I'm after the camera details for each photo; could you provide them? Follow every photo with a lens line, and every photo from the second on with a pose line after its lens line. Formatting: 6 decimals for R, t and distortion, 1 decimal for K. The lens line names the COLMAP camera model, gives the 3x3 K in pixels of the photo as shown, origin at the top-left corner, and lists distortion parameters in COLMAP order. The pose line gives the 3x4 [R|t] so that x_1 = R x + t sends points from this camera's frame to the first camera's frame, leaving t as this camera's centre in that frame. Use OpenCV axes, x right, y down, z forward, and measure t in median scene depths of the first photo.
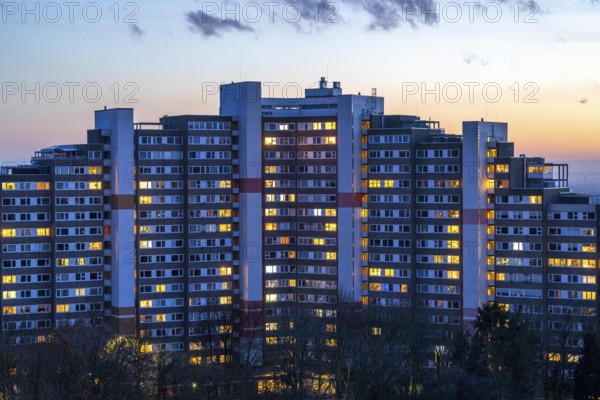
lens RADIAL K [[2919.6, 0, 305.0], [0, 2919.6, 196.1], [0, 0, 1]] dist [1.416557, 0.000000]
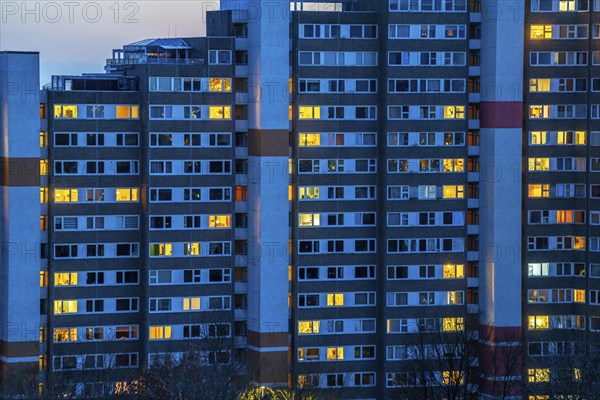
lens RADIAL K [[2919.6, 0, 271.2], [0, 2919.6, 198.7], [0, 0, 1]] dist [1.416557, 0.000000]
pose [[0.994624, 0.012879, -0.102747, -0.004734], [-0.010978, 0.999758, 0.019046, 0.002047], [0.102968, -0.017816, 0.994525, 0.450826]]
